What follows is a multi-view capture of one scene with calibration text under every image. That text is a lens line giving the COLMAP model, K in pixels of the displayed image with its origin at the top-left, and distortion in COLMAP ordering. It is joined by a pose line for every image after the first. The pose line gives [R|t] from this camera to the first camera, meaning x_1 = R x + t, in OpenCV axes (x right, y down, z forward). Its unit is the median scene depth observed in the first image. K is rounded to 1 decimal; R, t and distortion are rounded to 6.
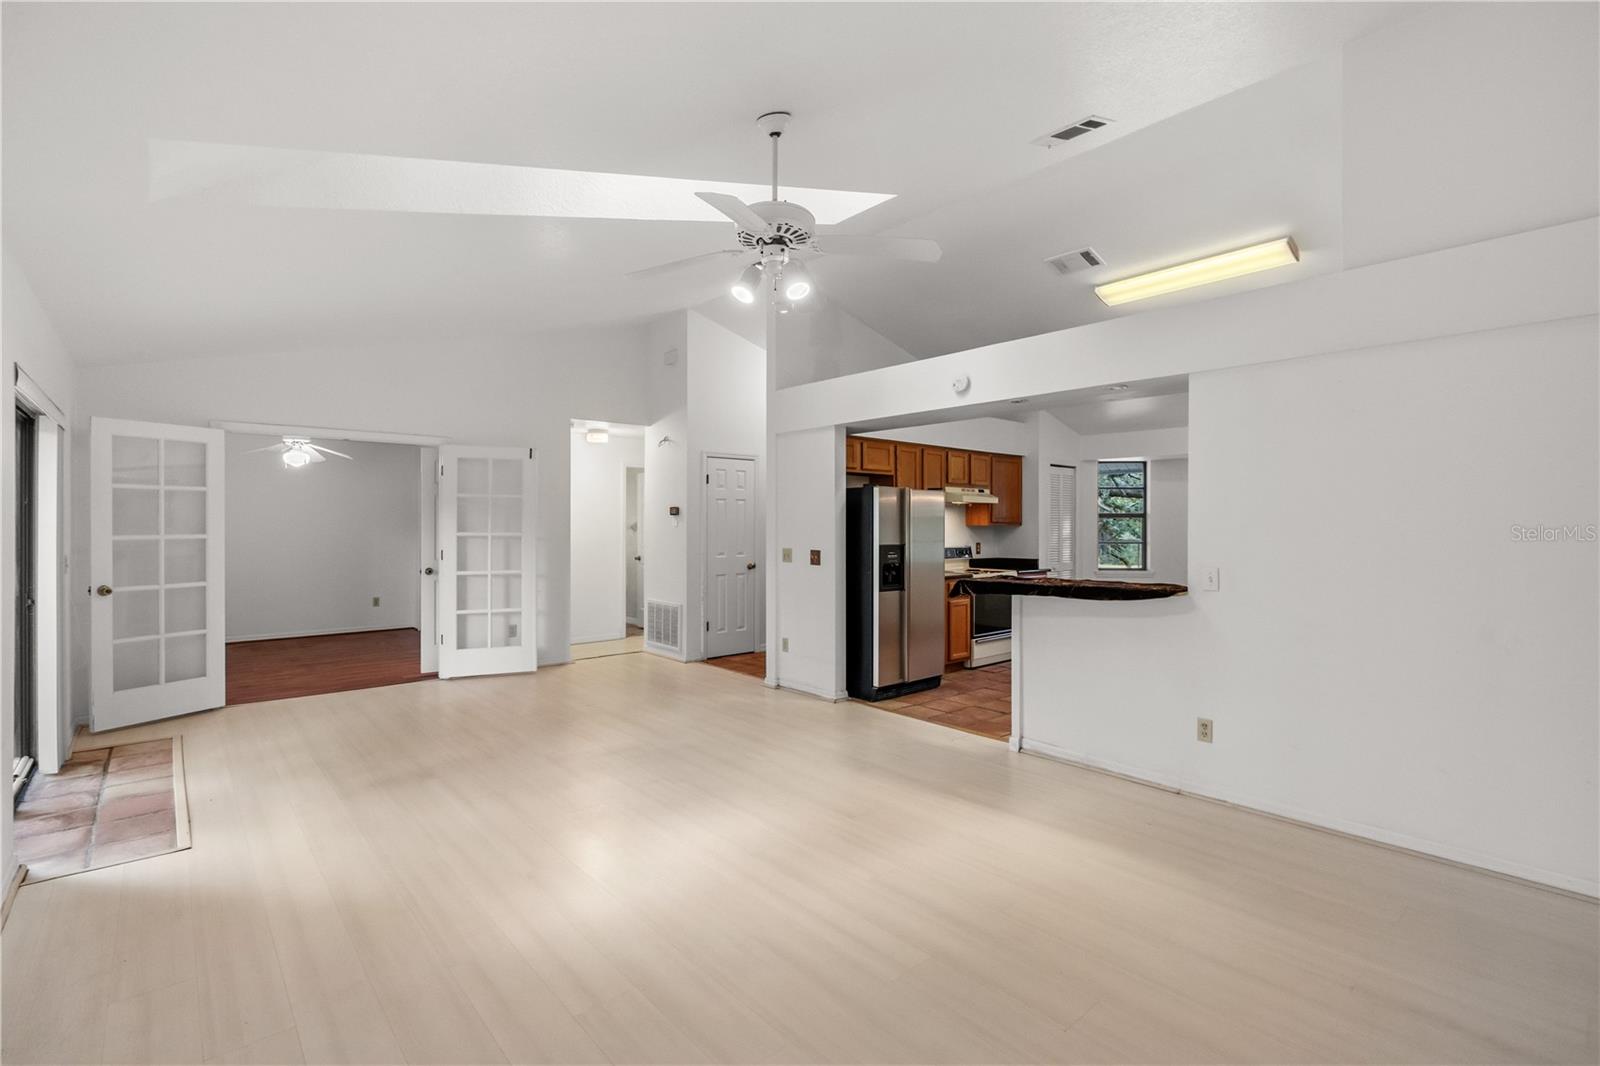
lens RADIAL K [[728.5, 0, 797.0], [0, 728.5, 522.4], [0, 0, 1]] dist [-0.009878, 0.002715]
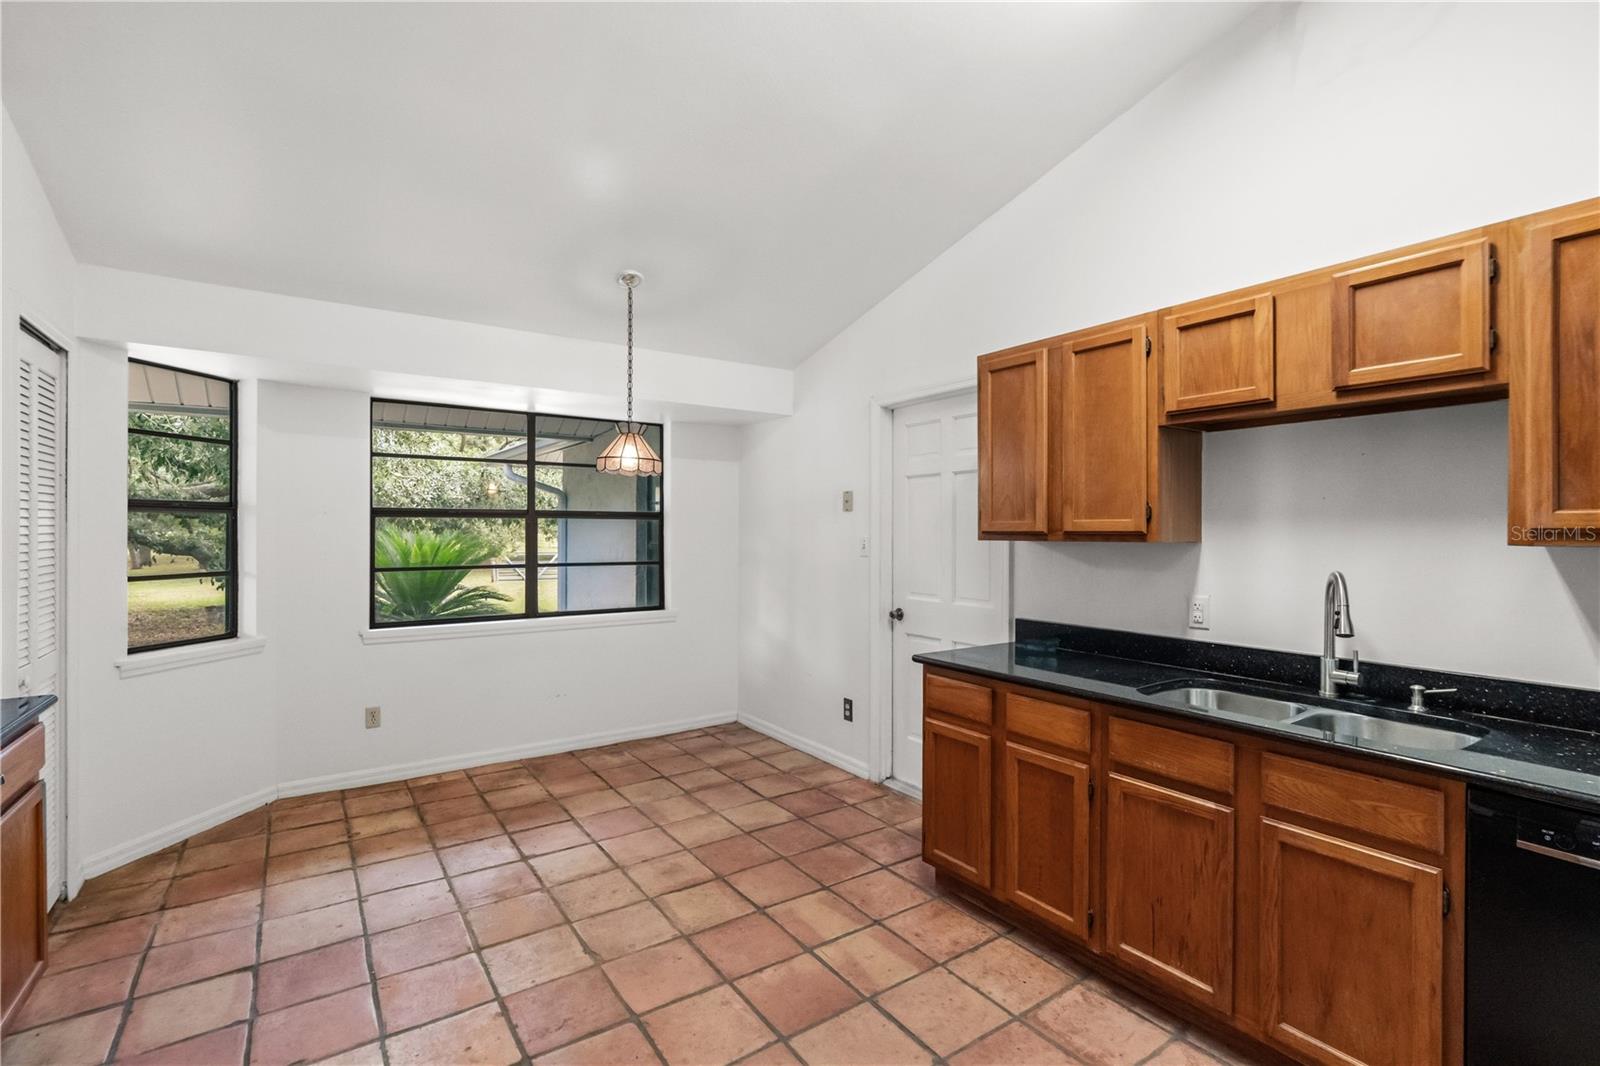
lens RADIAL K [[728.5, 0, 795.2], [0, 728.5, 535.4], [0, 0, 1]] dist [-0.009878, 0.002715]
pose [[0.118075, -0.011076, 0.992943, 0.130260], [-0.010749, 0.999865, 0.012432, -0.002565], [-0.992946, -0.012141, 0.117940, 0.795717]]
